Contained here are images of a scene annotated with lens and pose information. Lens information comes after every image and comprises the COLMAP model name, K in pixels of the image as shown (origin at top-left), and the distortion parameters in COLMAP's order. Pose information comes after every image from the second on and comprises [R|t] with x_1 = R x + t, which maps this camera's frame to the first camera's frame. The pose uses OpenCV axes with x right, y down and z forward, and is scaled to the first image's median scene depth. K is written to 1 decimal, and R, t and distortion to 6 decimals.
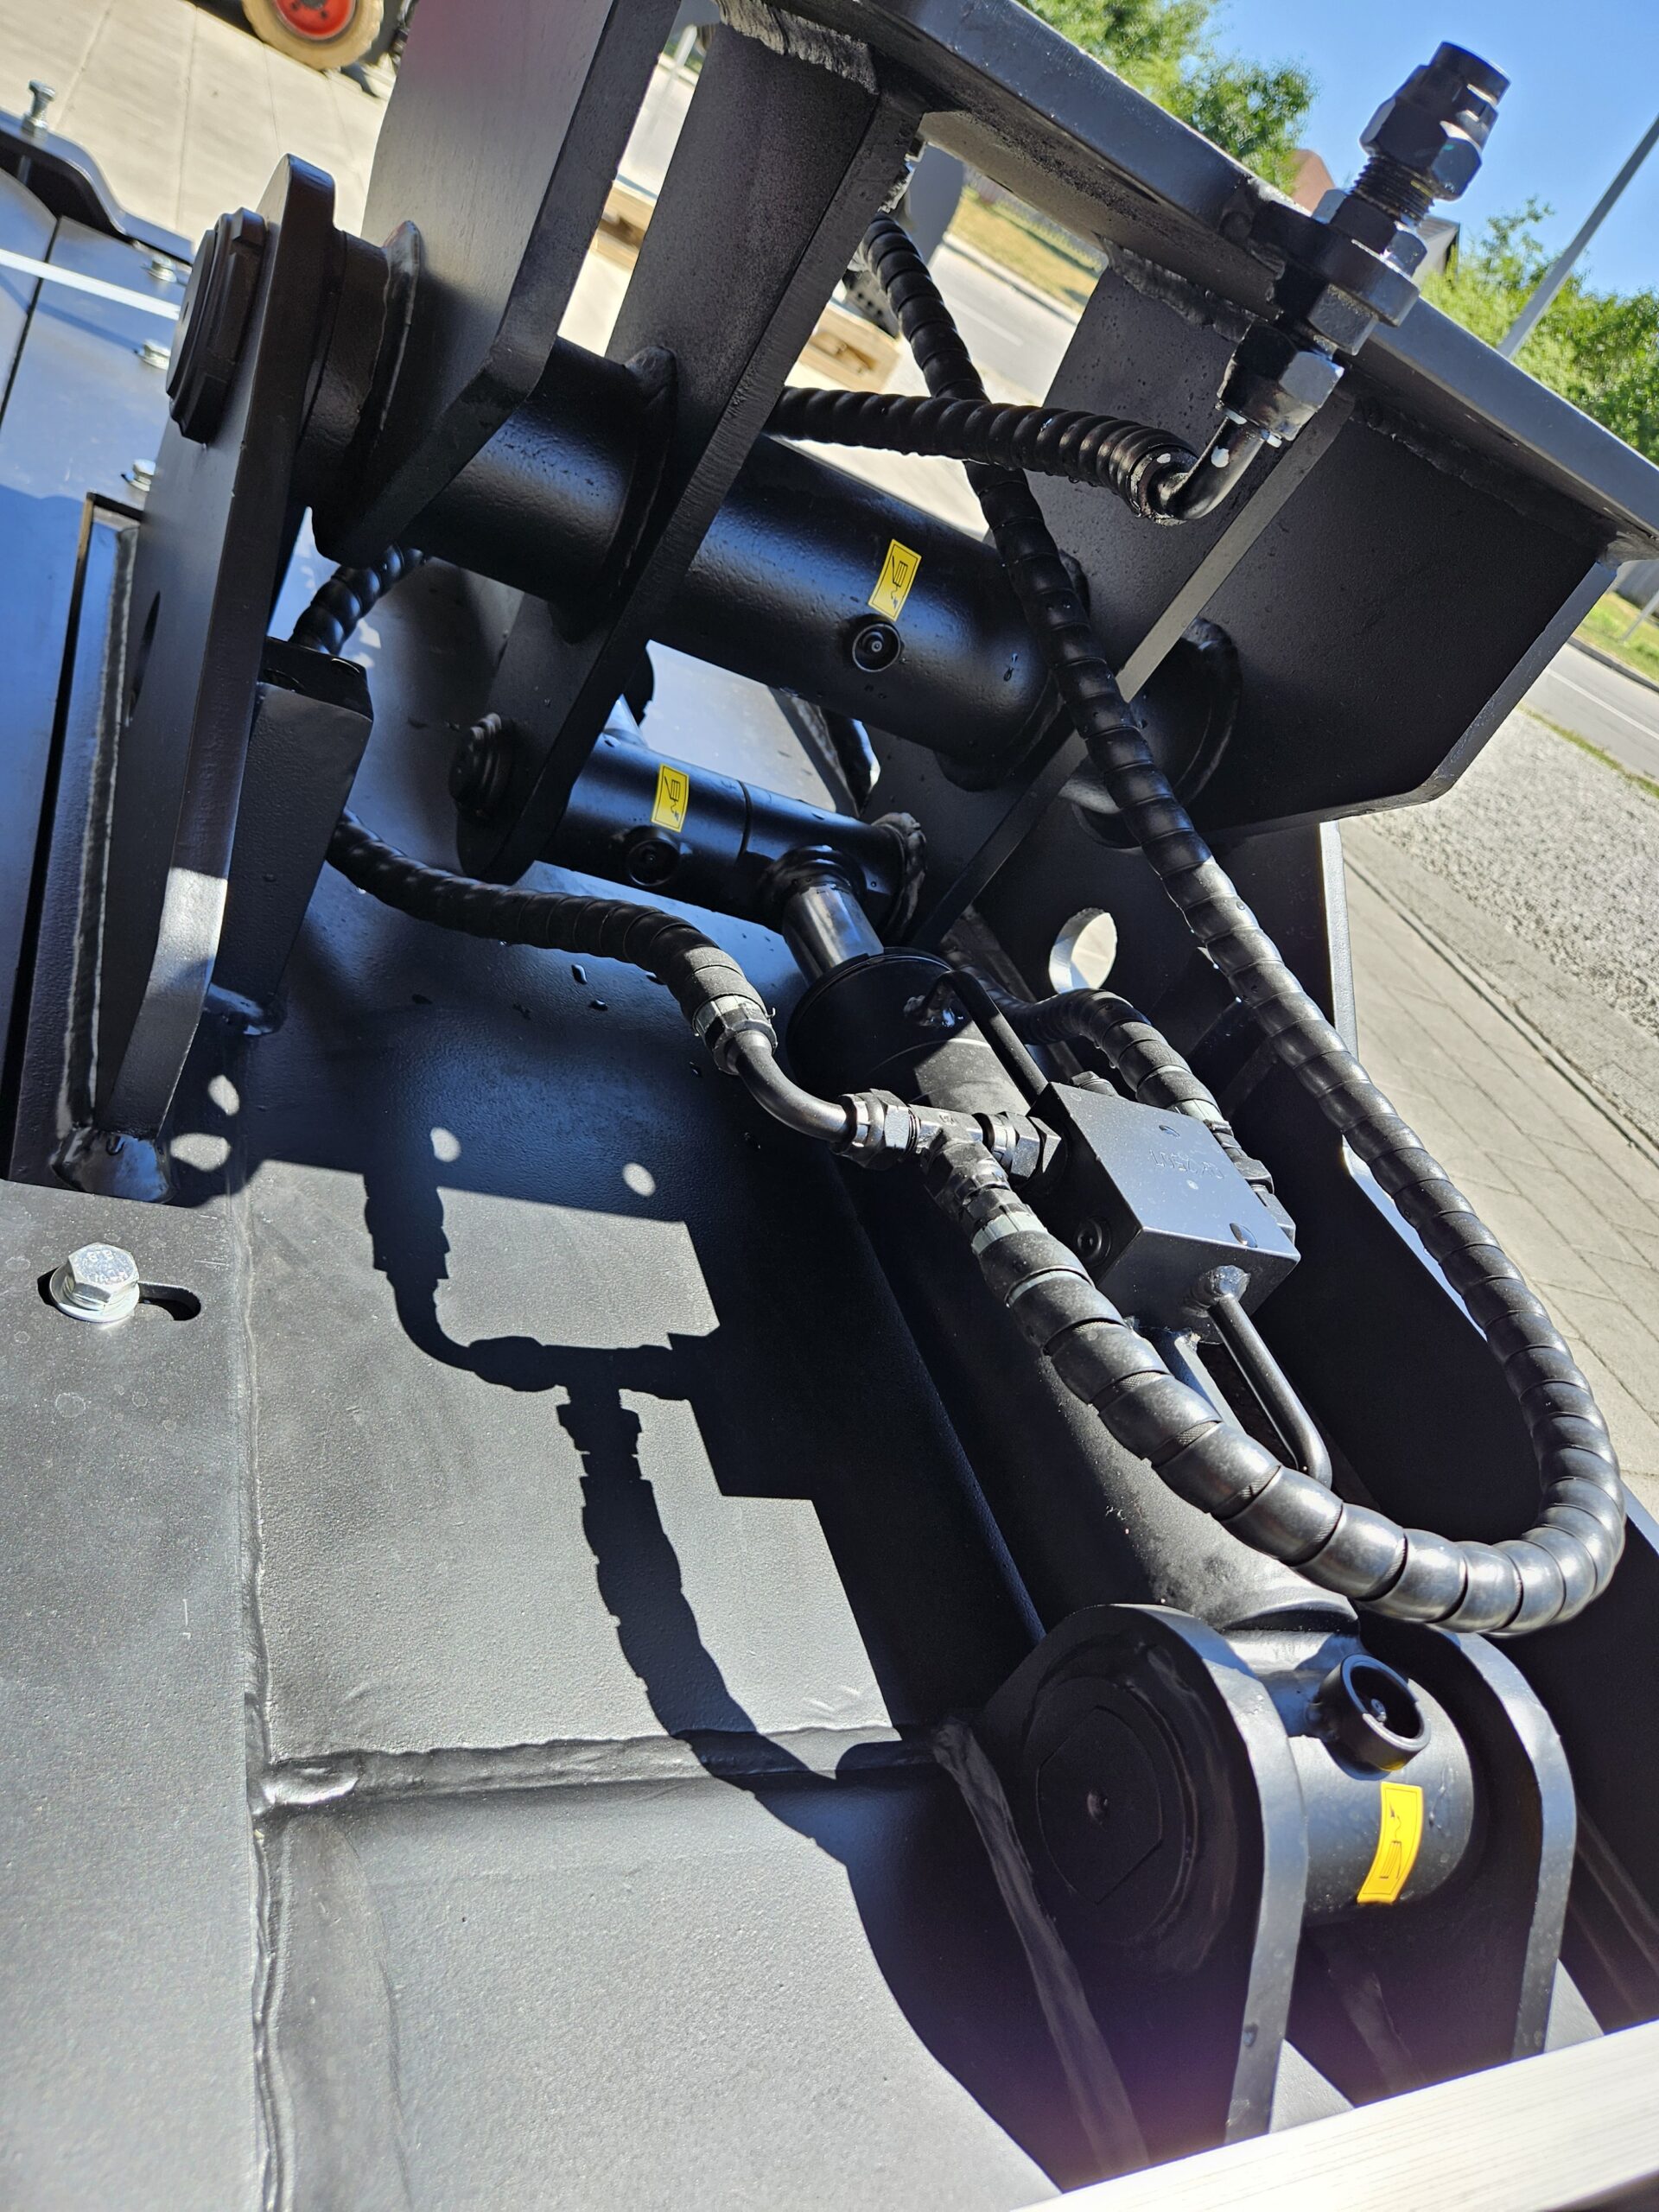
lens RADIAL K [[1499.1, 0, 835.7], [0, 1499.1, 1076.9], [0, 0, 1]] dist [0.056249, -0.060509]
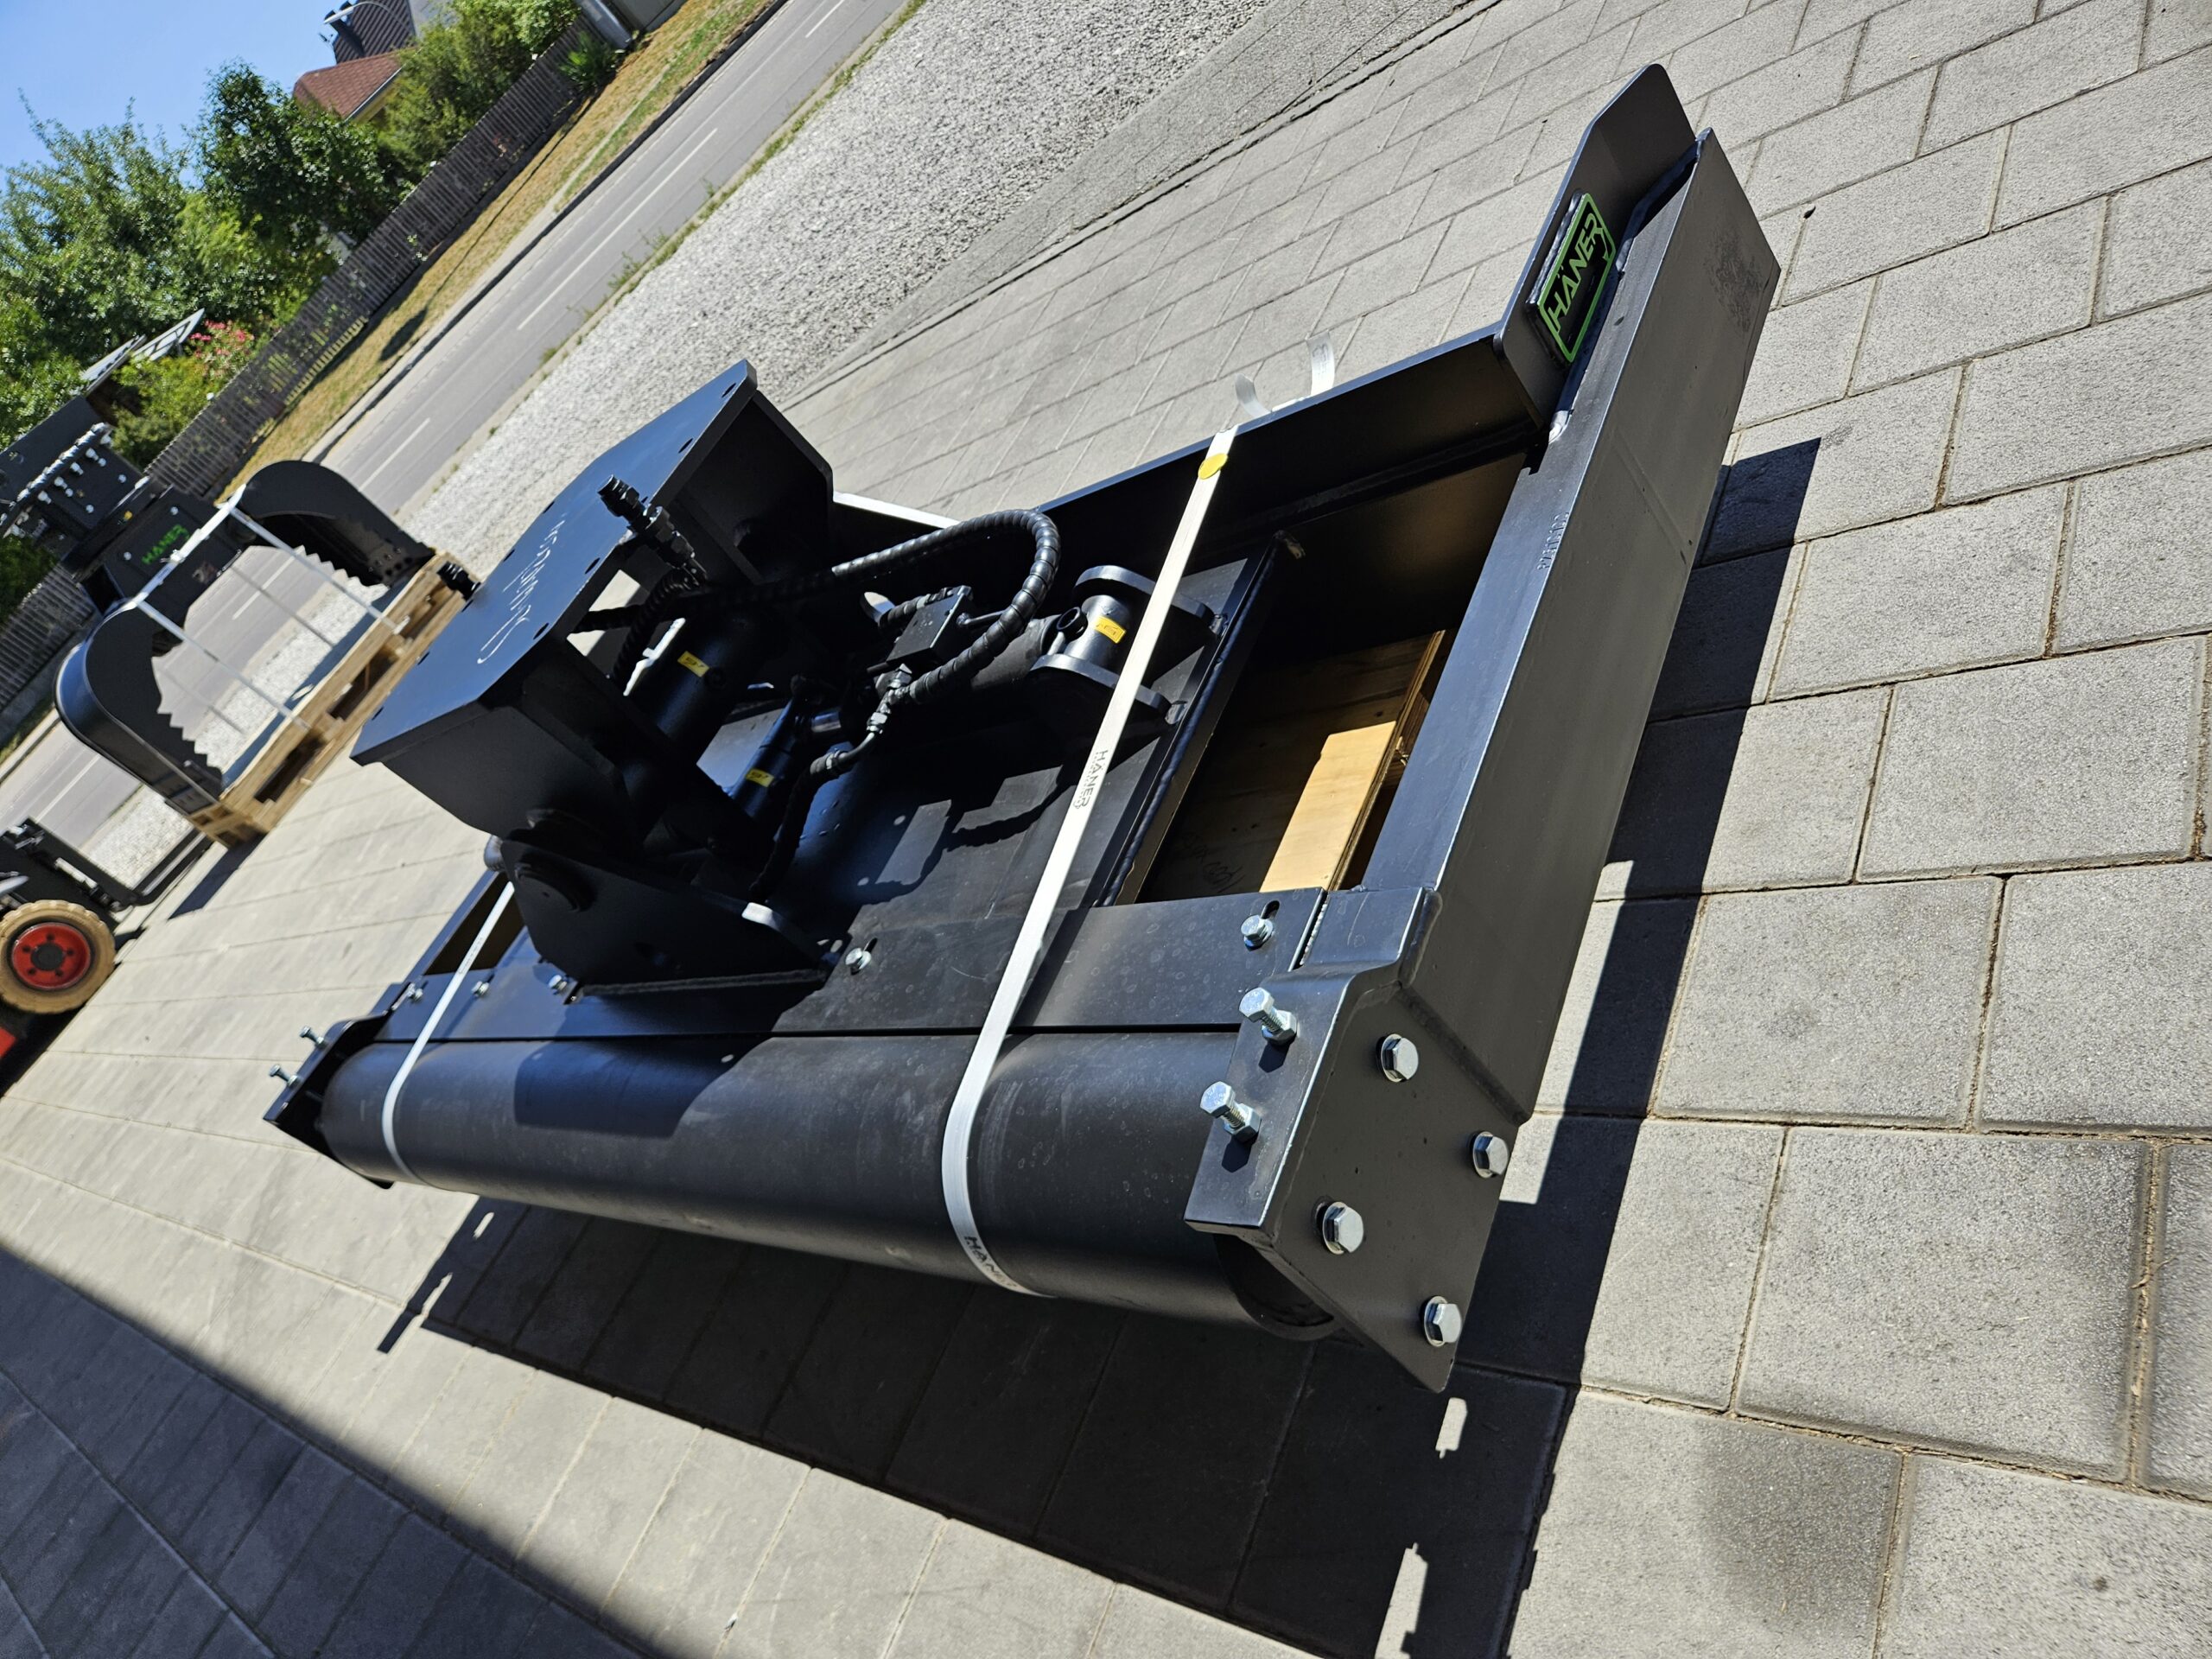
lens RADIAL K [[1485.3, 0, 1073.9], [0, 1485.3, 845.9], [0, 0, 1]] dist [0.068676, -0.064257]
pose [[0.243793, -0.968318, -0.054096, 0.043705], [0.969814, 0.243702, 0.008365, 0.407134], [0.005084, -0.054502, 0.998501, -1.814309]]
